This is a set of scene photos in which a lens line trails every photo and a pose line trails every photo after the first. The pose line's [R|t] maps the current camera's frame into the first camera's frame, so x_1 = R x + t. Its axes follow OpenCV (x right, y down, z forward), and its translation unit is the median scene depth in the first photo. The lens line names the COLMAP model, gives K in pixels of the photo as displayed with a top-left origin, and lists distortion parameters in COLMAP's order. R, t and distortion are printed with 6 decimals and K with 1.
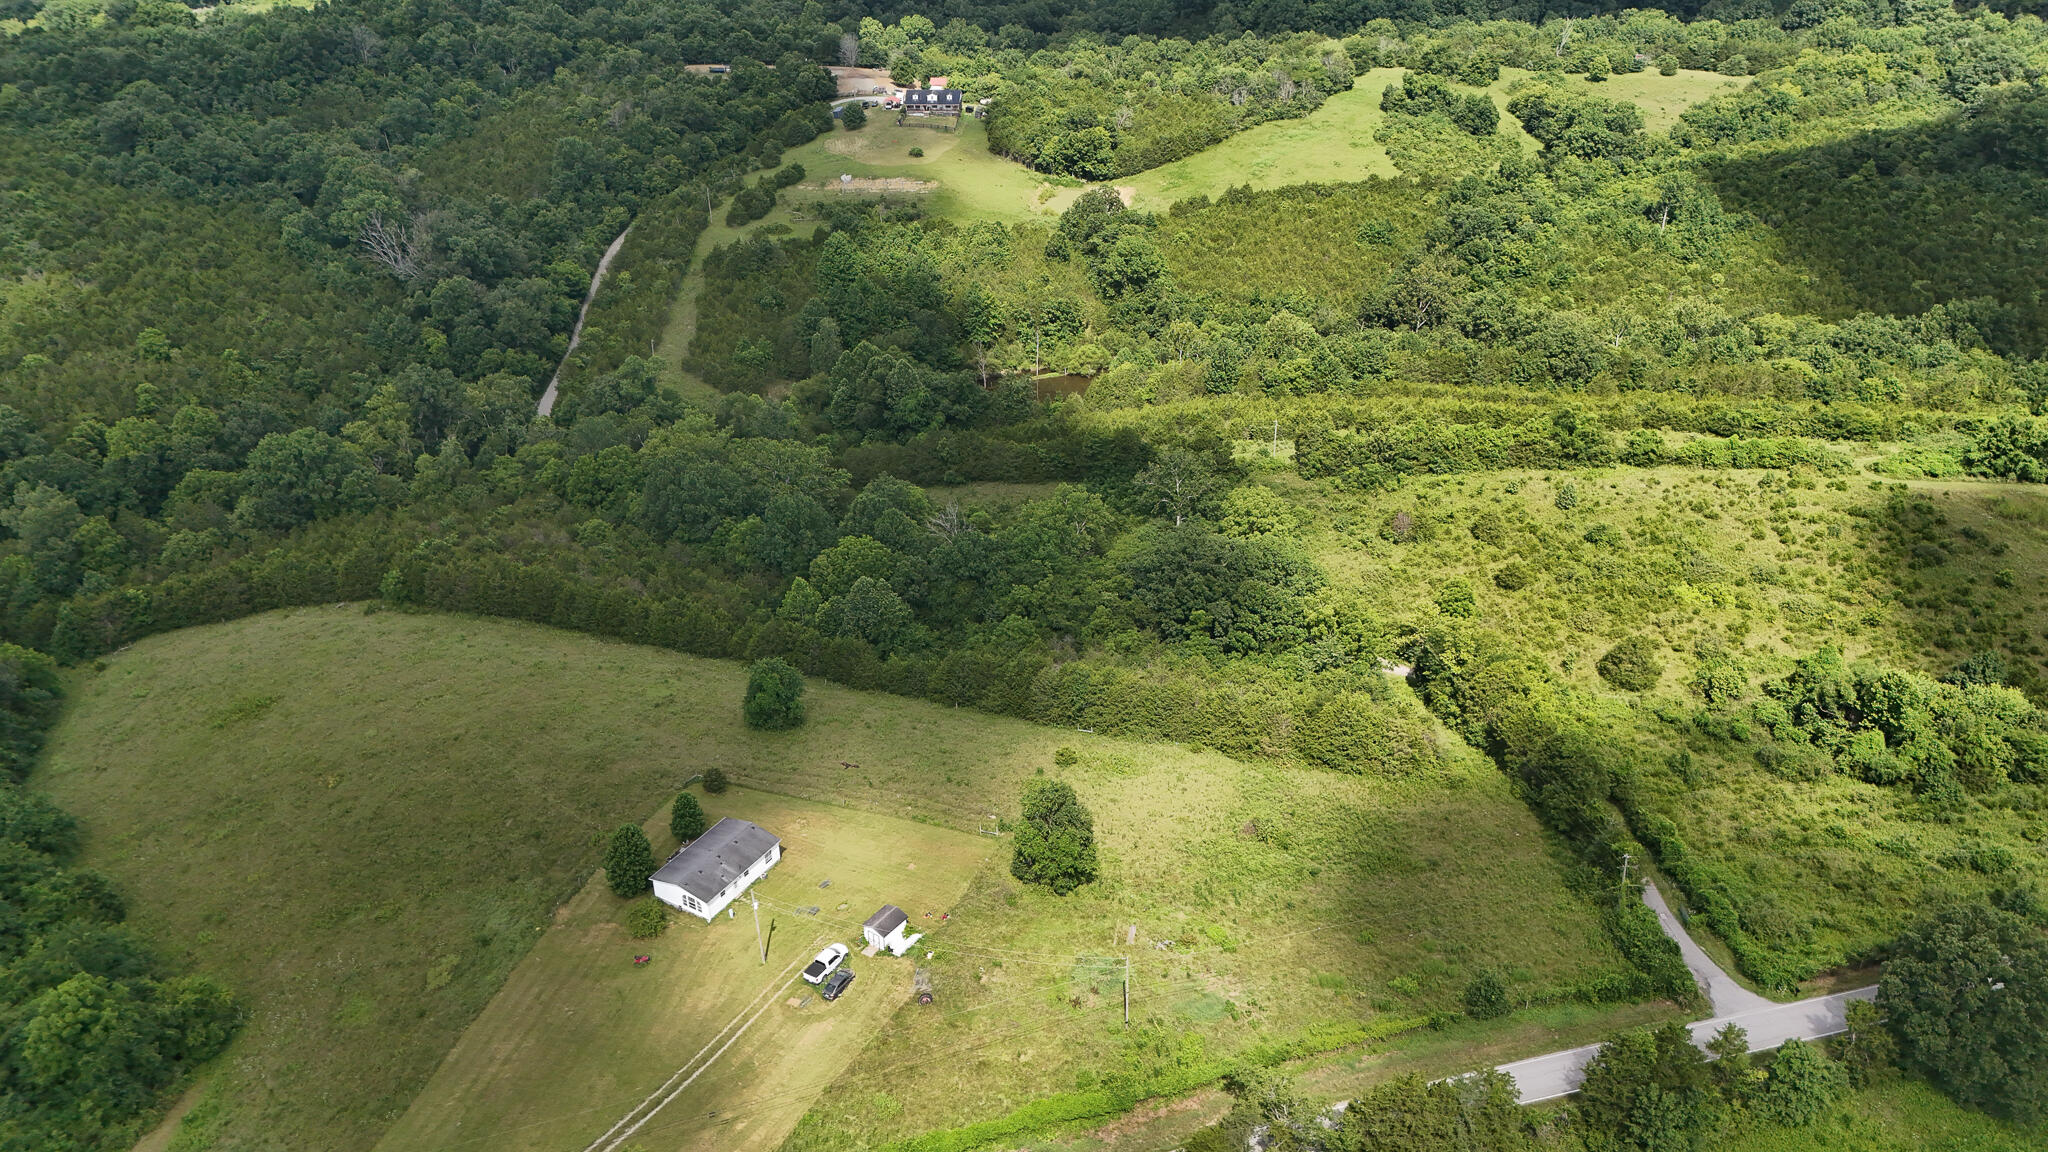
lens RADIAL K [[1505.7, 0, 1030.0], [0, 1505.7, 580.7], [0, 0, 1]] dist [0.054783, -0.037636]
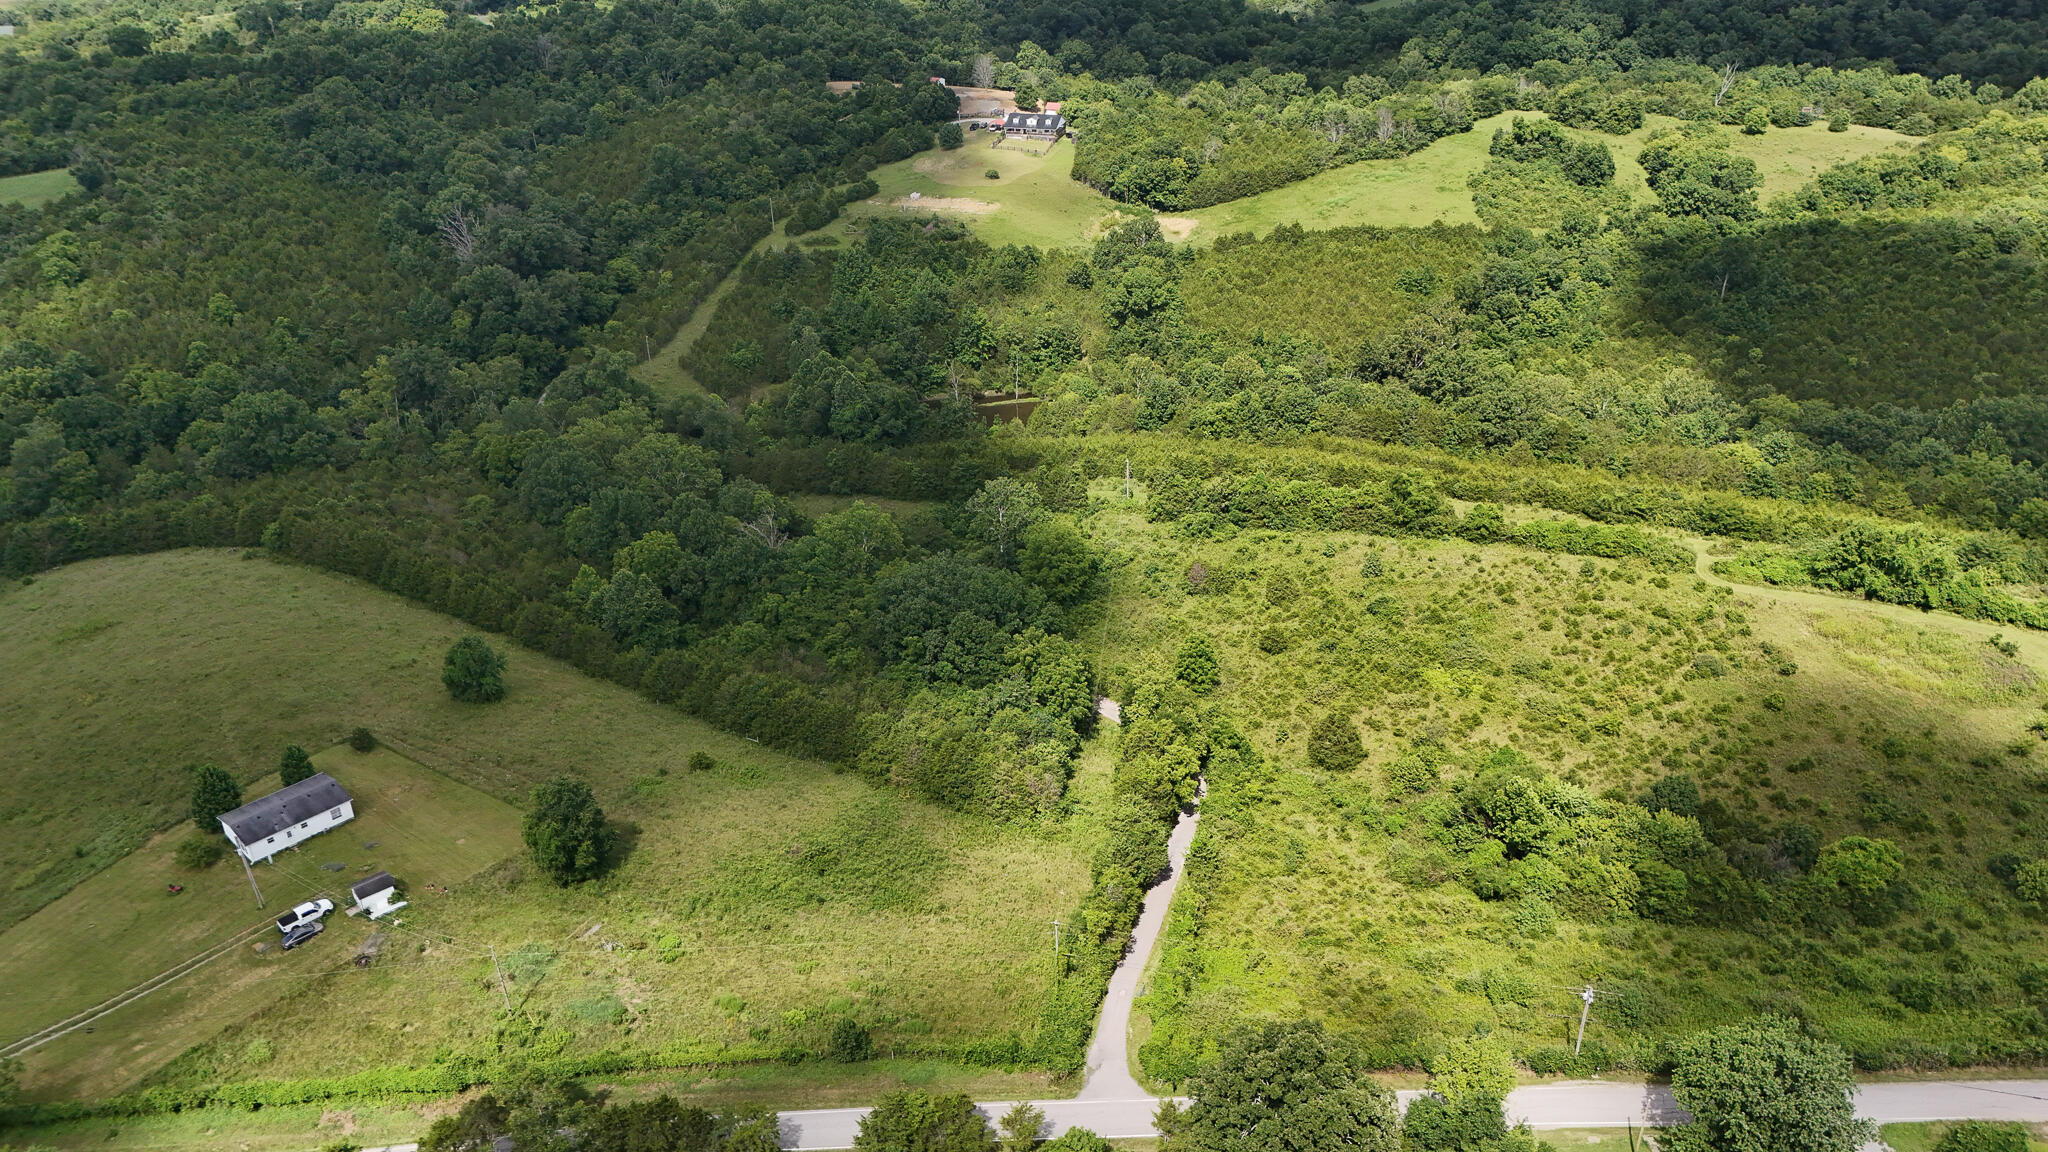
lens RADIAL K [[1505.7, 0, 1030.3], [0, 1505.7, 580.9], [0, 0, 1]] dist [0.054783, -0.037636]
pose [[0.974399, 0.103869, -0.199394, 0.197608], [-0.106577, 0.994300, -0.002863, -0.011677], [0.197960, 0.024041, 0.979915, 0.015588]]
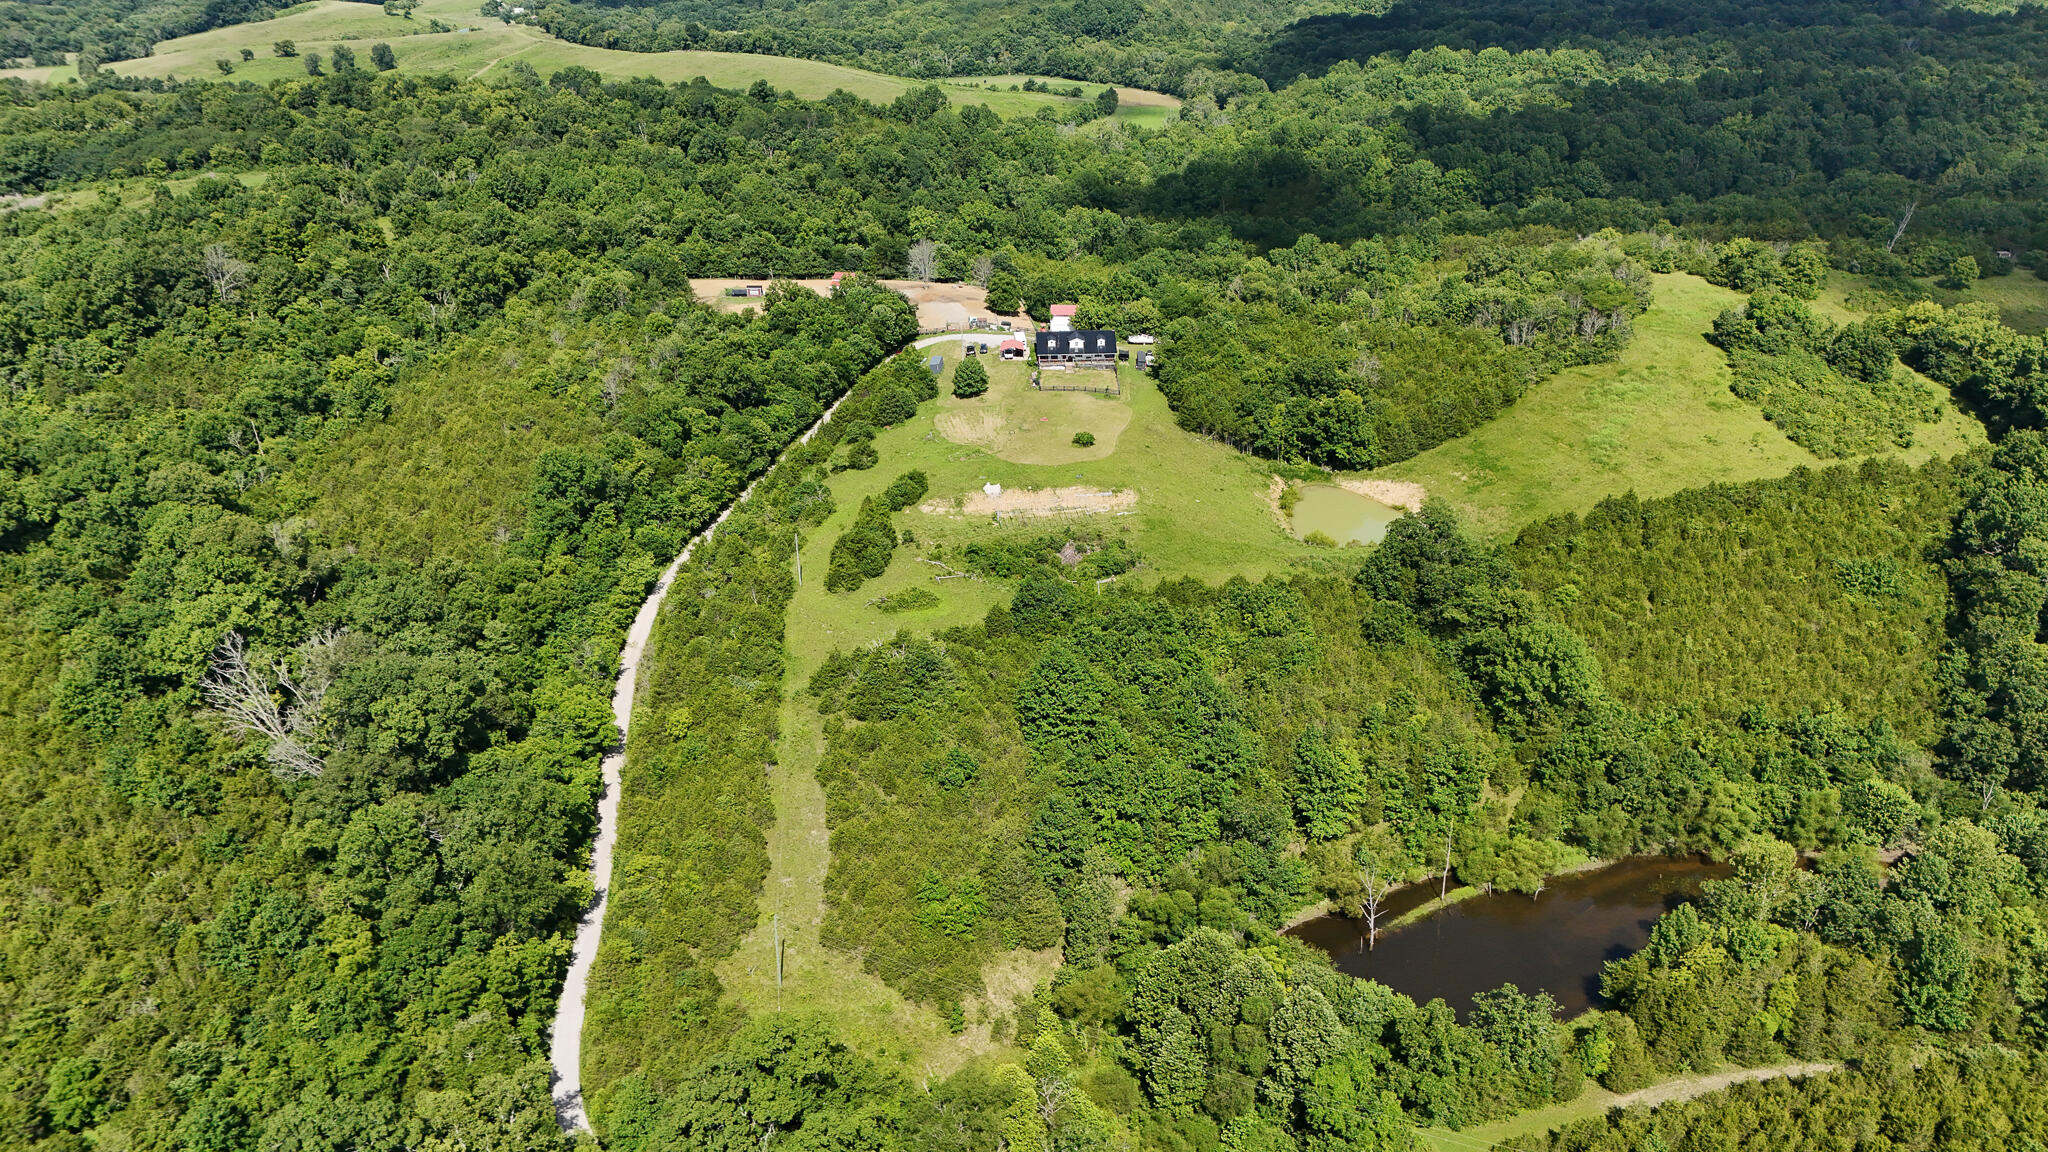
lens RADIAL K [[1505.7, 0, 1033.0], [0, 1505.7, 586.9], [0, 0, 1]] dist [0.054783, -0.037636]
pose [[0.996958, -0.033056, 0.070584, -0.159597], [0.037671, 0.997169, -0.065078, -0.192780], [-0.068232, 0.067538, 0.995381, 0.383436]]
